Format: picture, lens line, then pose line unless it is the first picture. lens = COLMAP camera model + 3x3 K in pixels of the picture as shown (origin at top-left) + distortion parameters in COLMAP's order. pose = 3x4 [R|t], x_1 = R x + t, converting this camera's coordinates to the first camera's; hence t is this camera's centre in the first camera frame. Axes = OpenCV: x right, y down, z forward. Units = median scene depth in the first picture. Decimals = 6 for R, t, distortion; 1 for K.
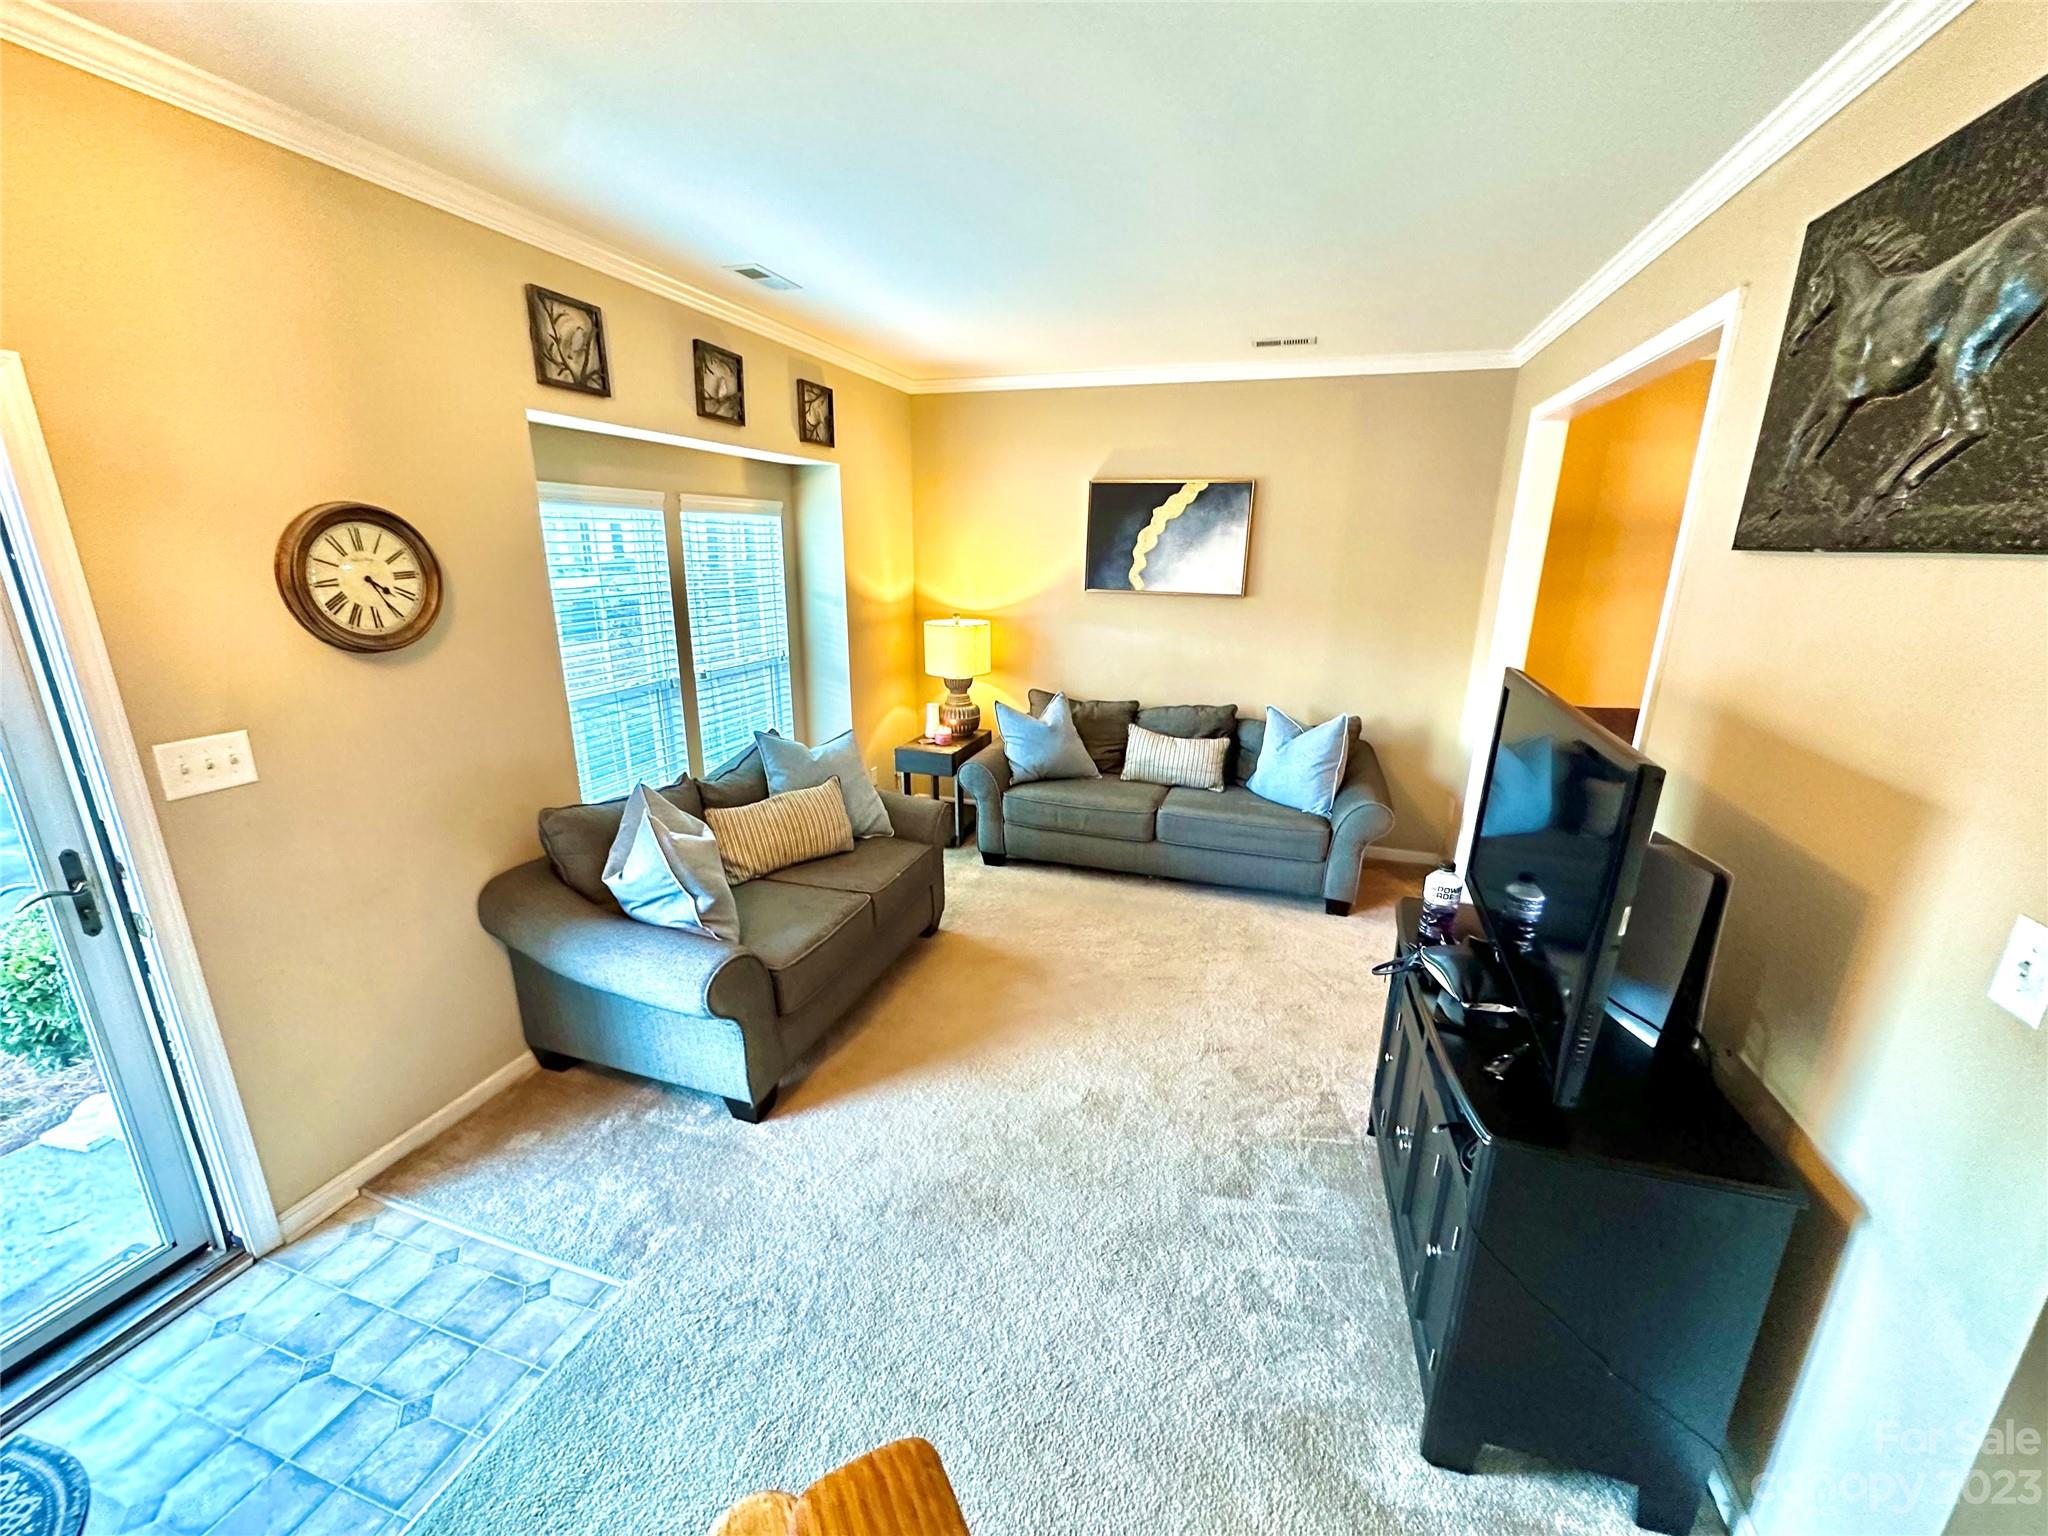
lens RADIAL K [[820.0, 0, 1027.6], [0, 820.0, 769.0], [0, 0, 1]] dist [-0.003414, 0.000488]
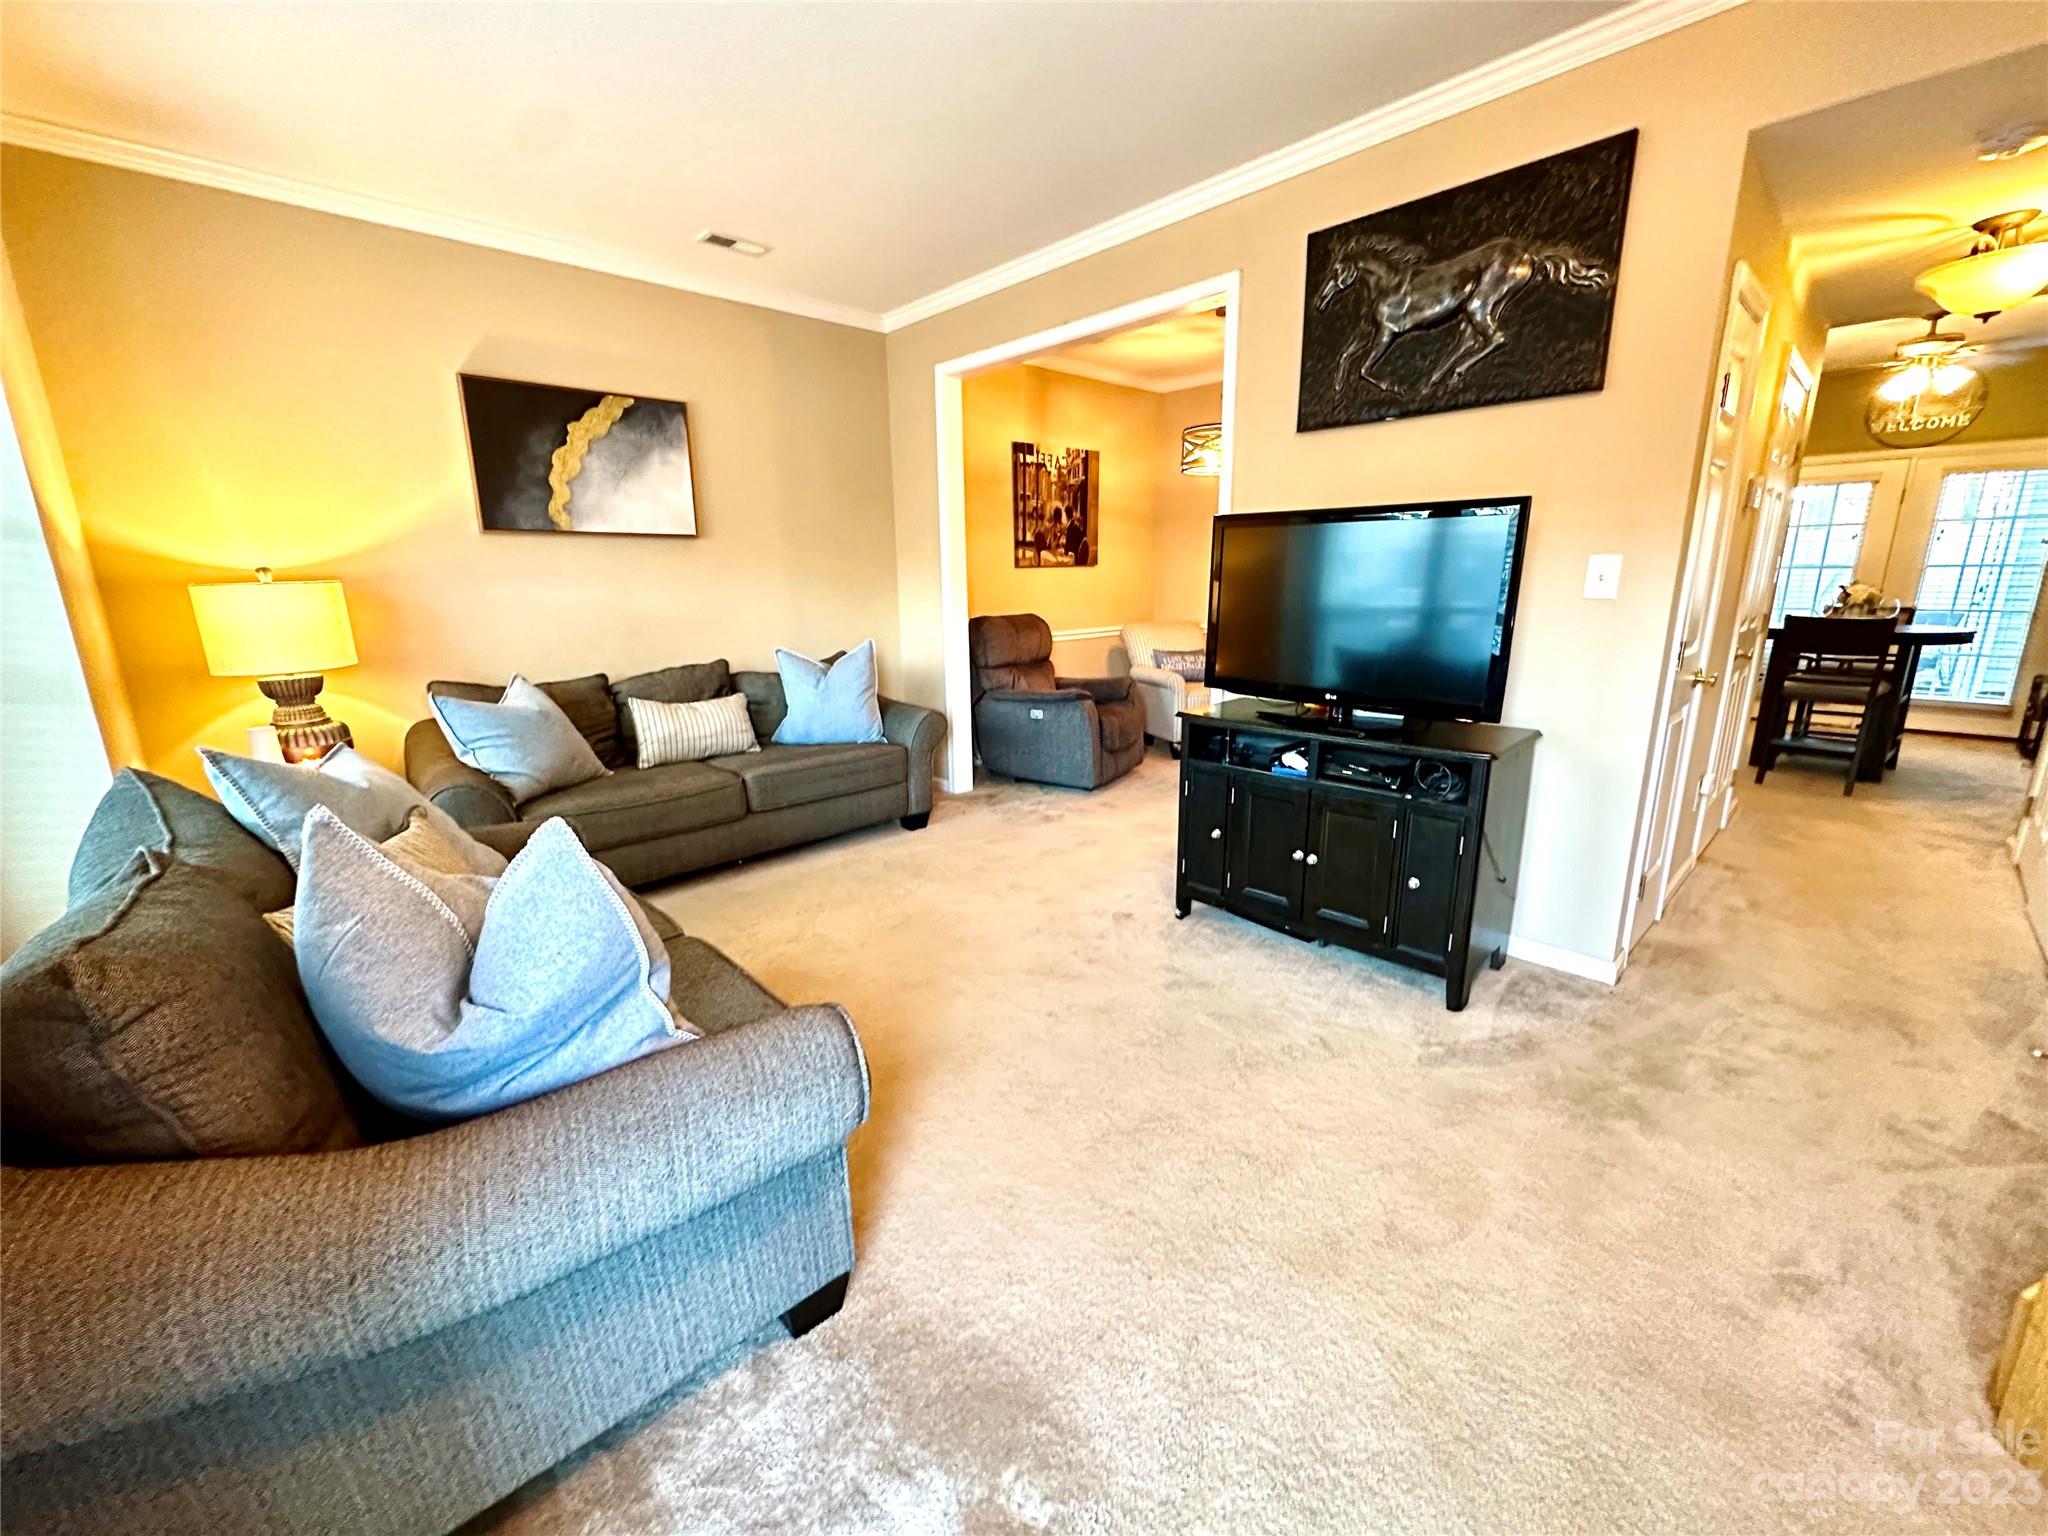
lens RADIAL K [[820.0, 0, 1027.6], [0, 820.0, 769.0], [0, 0, 1]] dist [-0.003414, 0.000488]
pose [[0.473855, -0.222815, 0.851947, -0.379603], [0.257077, 0.960318, 0.108171, 0.023996], [-0.842243, 0.167758, 0.512333, 0.301393]]
